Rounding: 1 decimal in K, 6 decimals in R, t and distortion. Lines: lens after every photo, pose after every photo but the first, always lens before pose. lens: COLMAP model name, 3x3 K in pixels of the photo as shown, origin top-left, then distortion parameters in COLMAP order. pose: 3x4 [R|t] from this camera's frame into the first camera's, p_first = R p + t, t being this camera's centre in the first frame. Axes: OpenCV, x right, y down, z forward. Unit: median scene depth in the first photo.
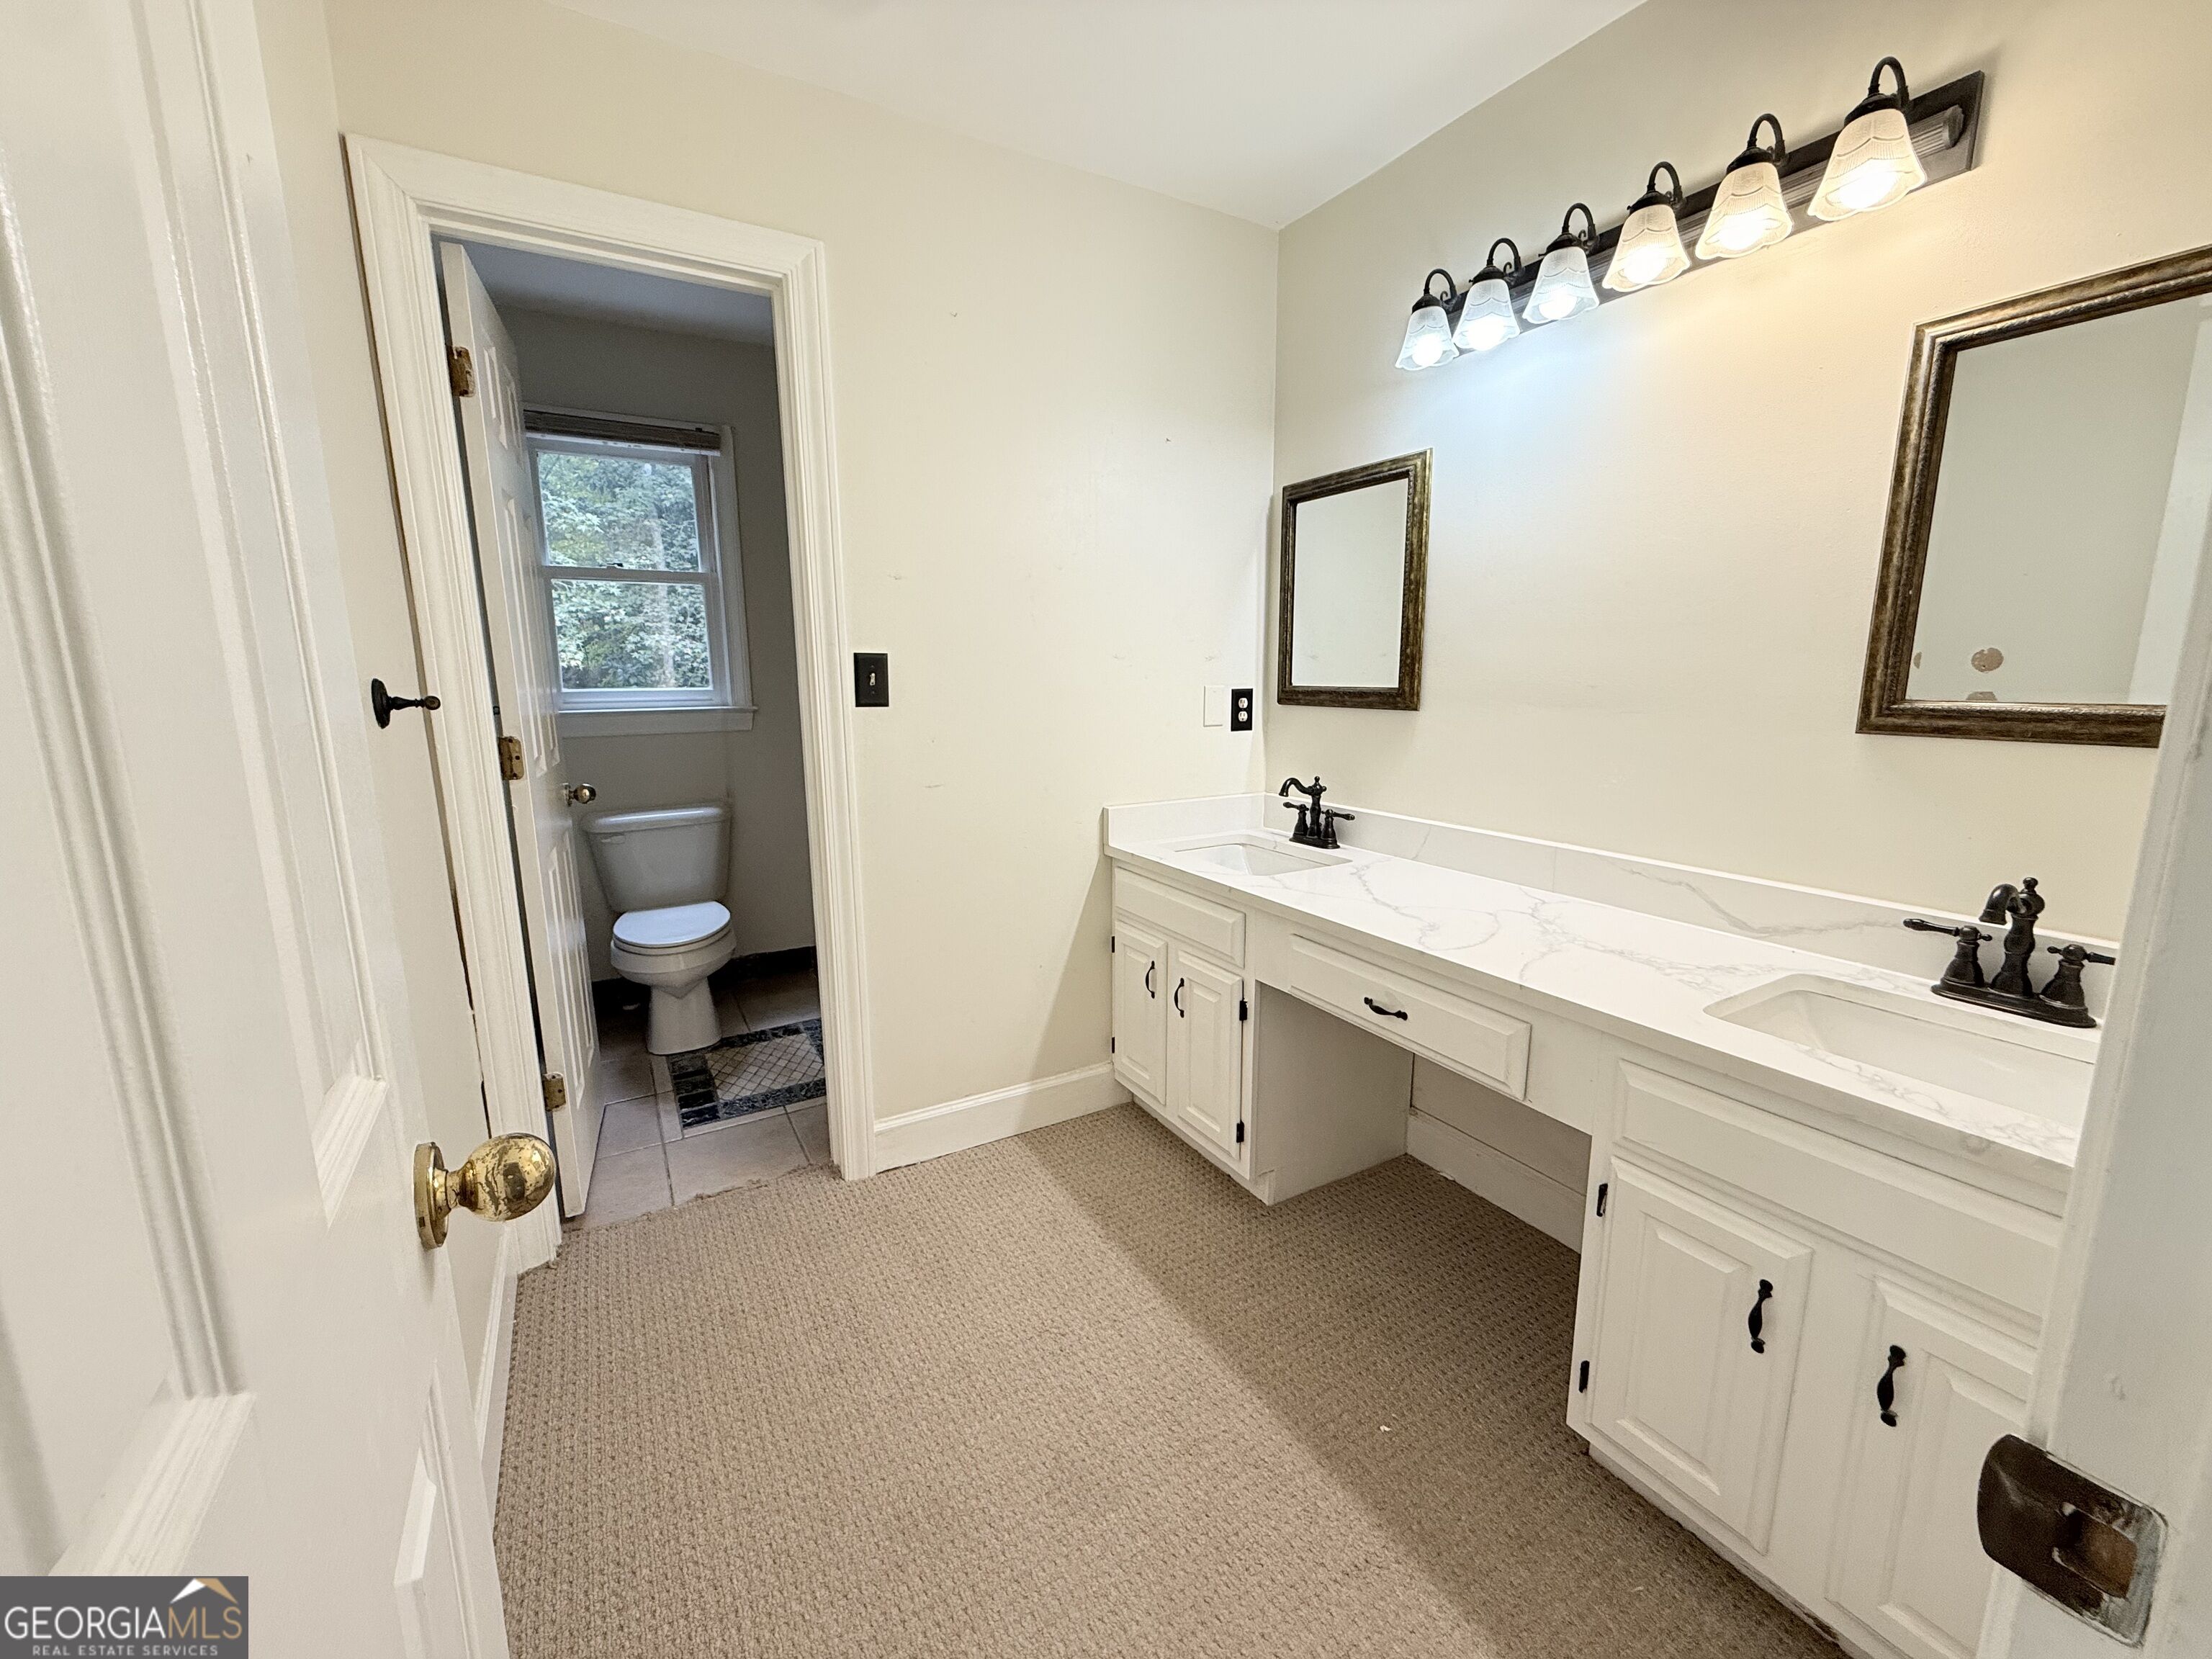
lens RADIAL K [[880.5, 0, 1097.8], [0, 880.5, 830.3], [0, 0, 1]] dist [-0.000924, -0.000165]
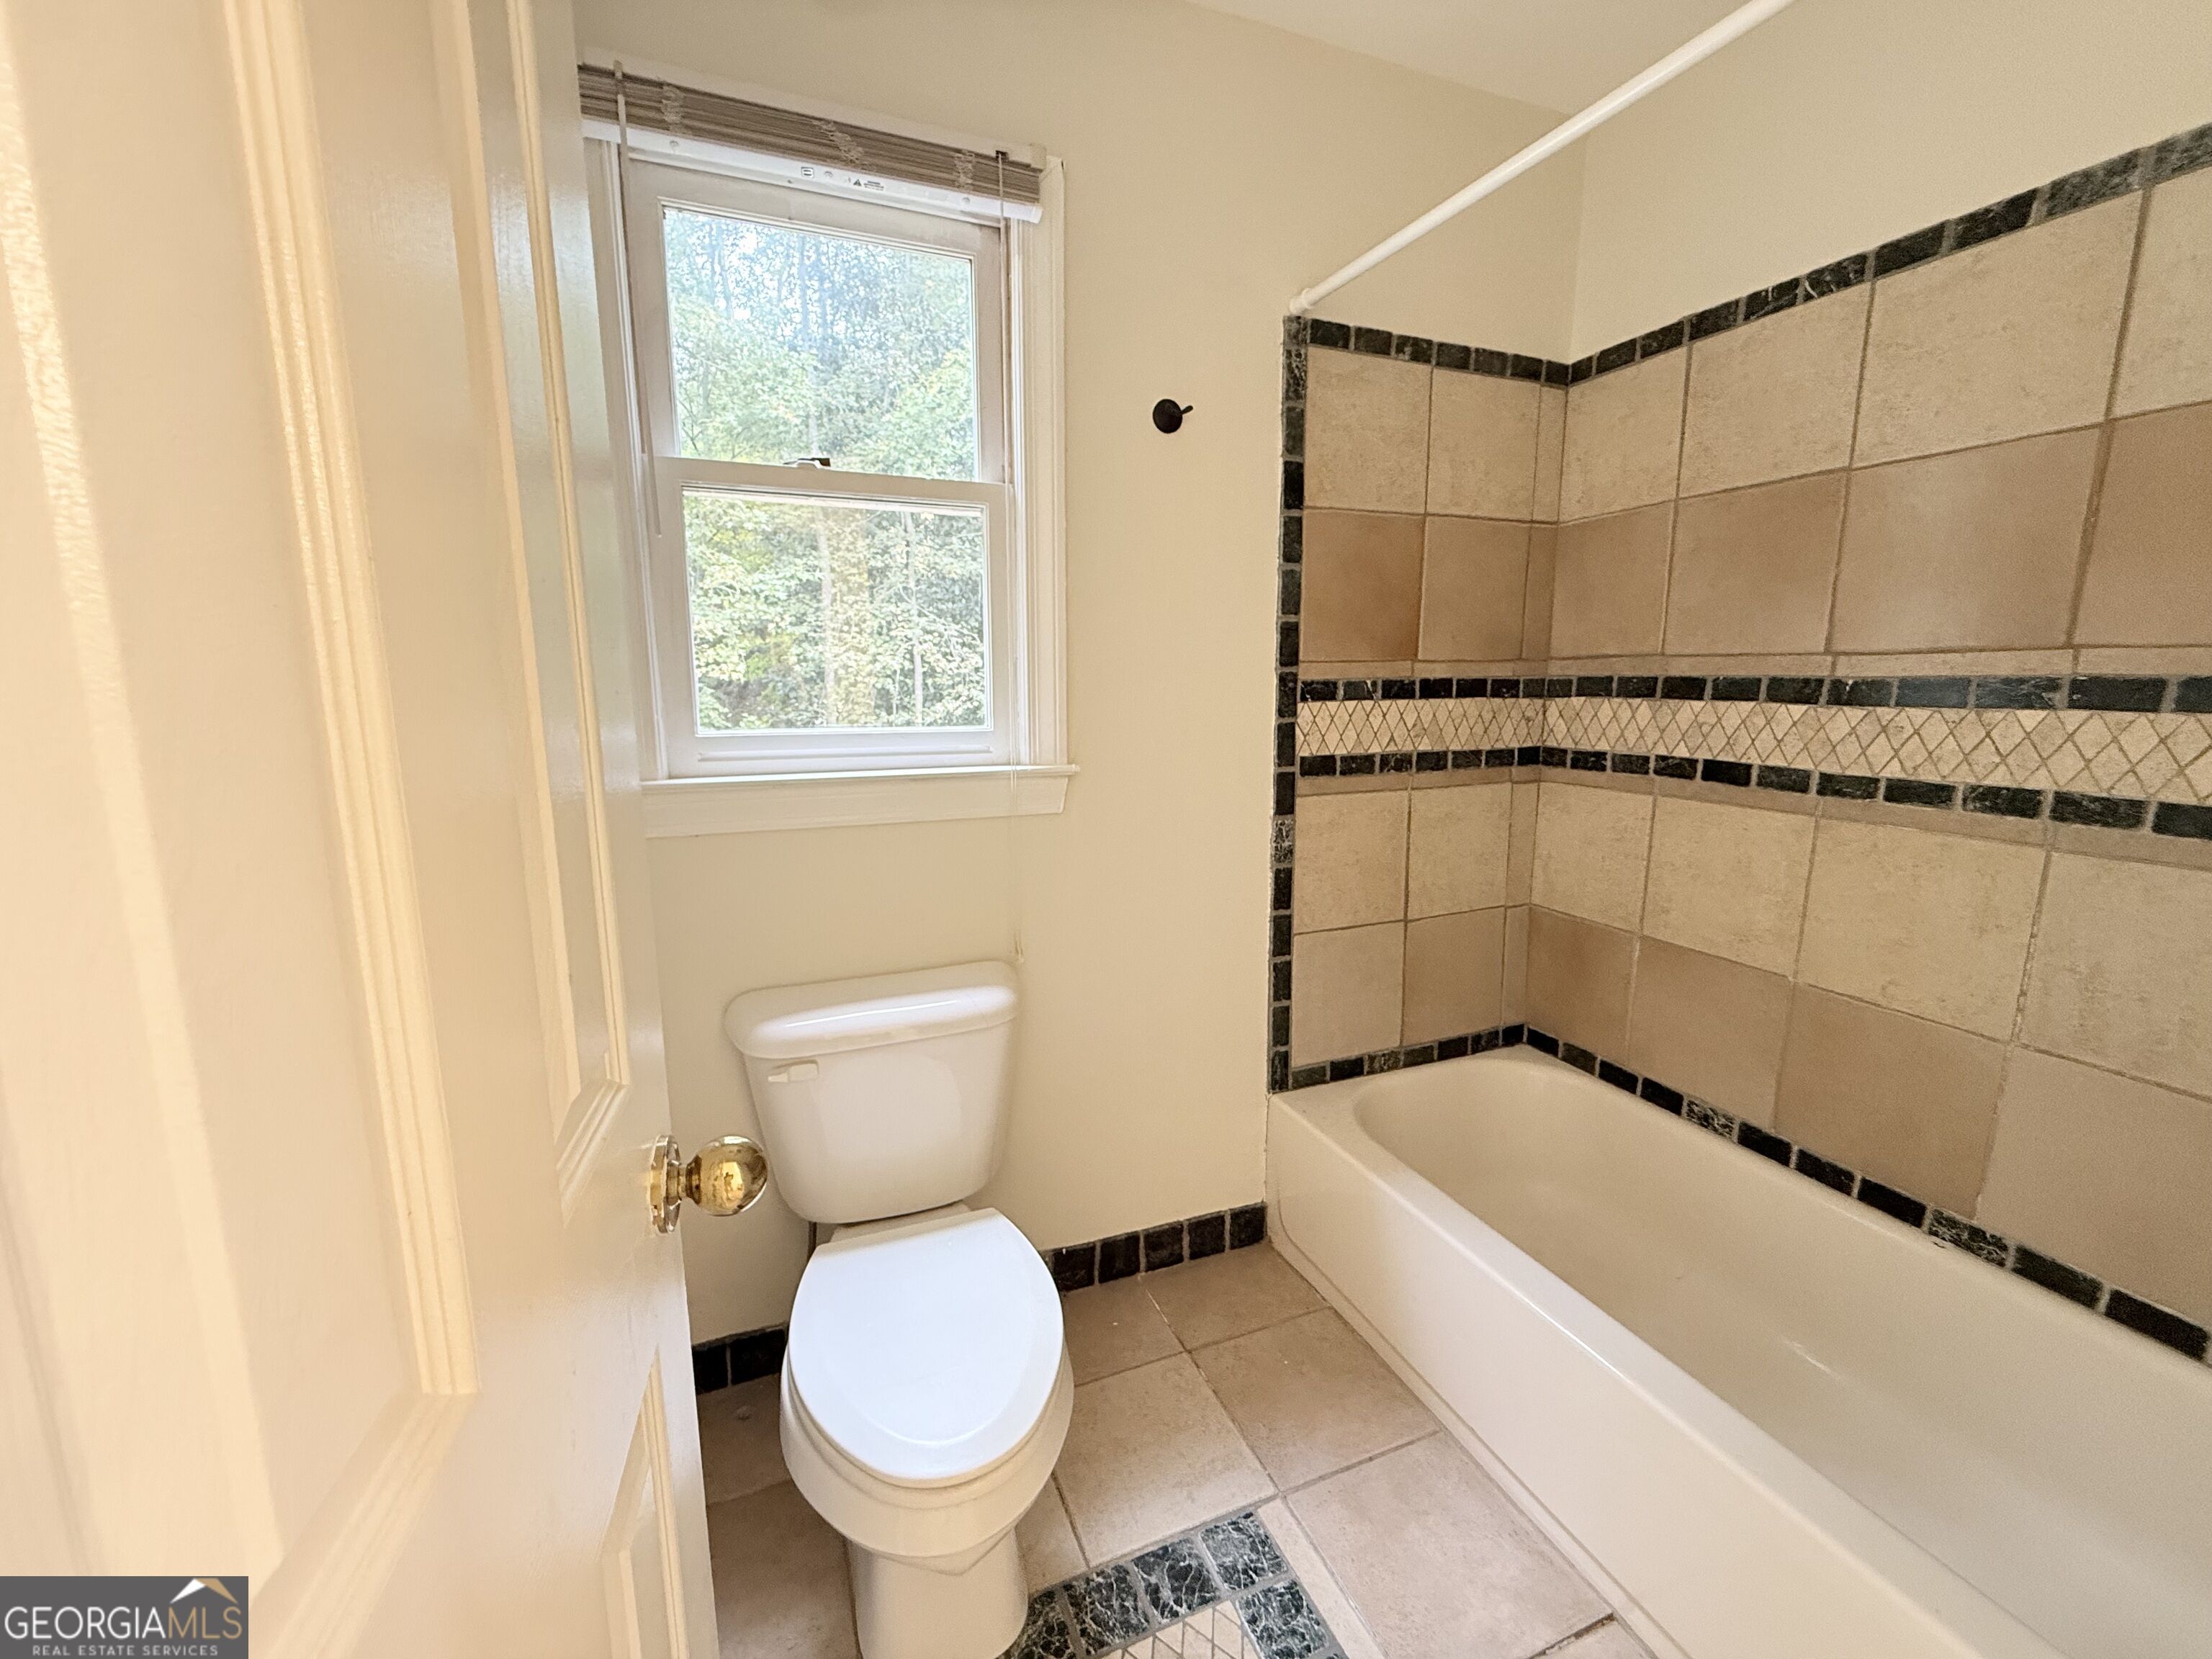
lens RADIAL K [[880.5, 0, 1097.8], [0, 880.5, 830.3], [0, 0, 1]] dist [-0.000924, -0.000165]
pose [[0.989494, 0.026742, -0.142080, -0.096597], [-0.029012, 0.999482, -0.013933, -0.031104], [0.141633, 0.017908, 0.989757, 0.165944]]
